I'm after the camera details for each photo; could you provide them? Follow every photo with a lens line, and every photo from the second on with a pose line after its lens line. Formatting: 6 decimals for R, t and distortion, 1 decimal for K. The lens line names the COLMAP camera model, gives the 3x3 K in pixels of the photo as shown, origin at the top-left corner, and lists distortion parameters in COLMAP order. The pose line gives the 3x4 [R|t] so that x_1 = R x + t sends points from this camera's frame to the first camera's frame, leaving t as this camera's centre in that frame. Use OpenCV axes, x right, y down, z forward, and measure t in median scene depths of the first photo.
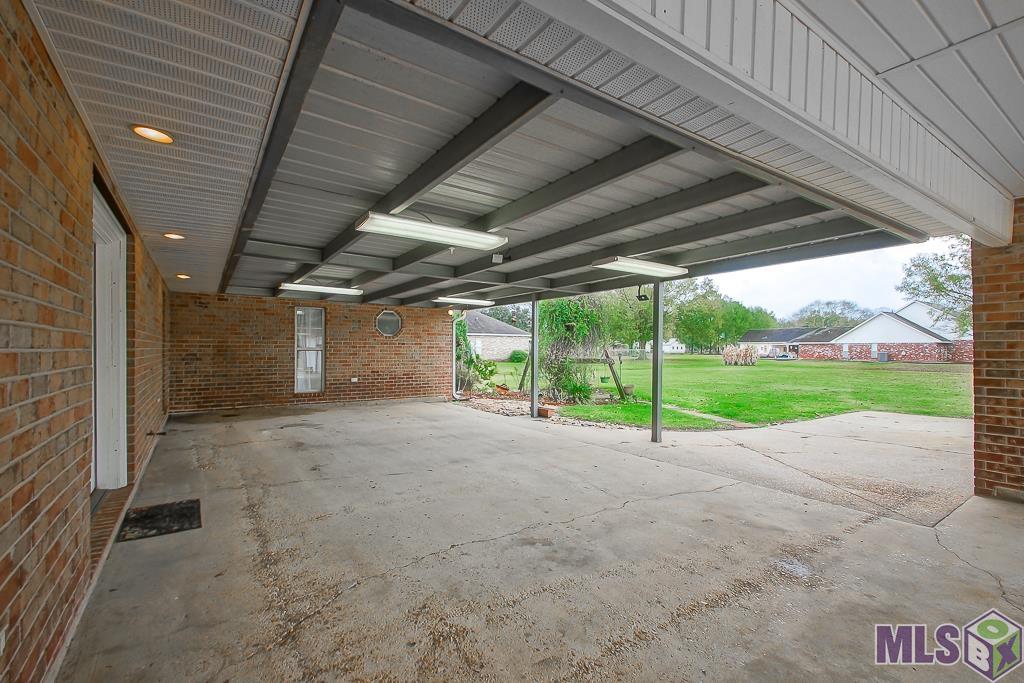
lens RADIAL K [[459.4, 0, 515.1], [0, 459.4, 351.0], [0, 0, 1]] dist [0.000741, 0.000044]
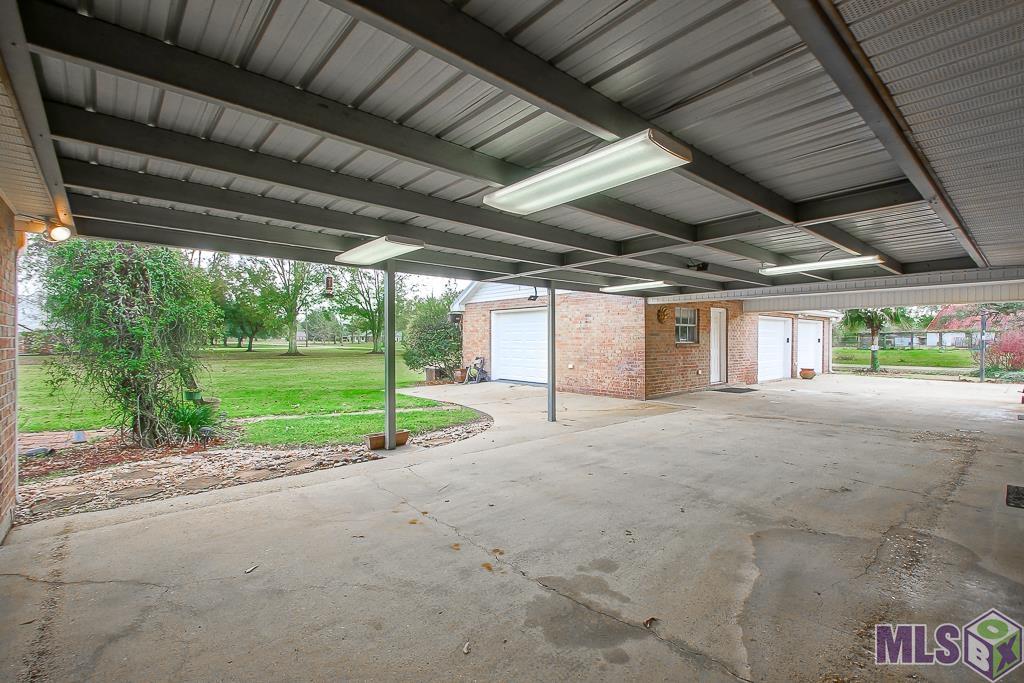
lens RADIAL K [[459.4, 0, 515.1], [0, 459.4, 351.0], [0, 0, 1]] dist [0.000741, 0.000044]
pose [[-0.122248, -0.038107, 0.991768, -1.228677], [-0.006875, 0.999271, 0.037548, -0.036353], [-0.992476, -0.002228, -0.122421, 1.746545]]
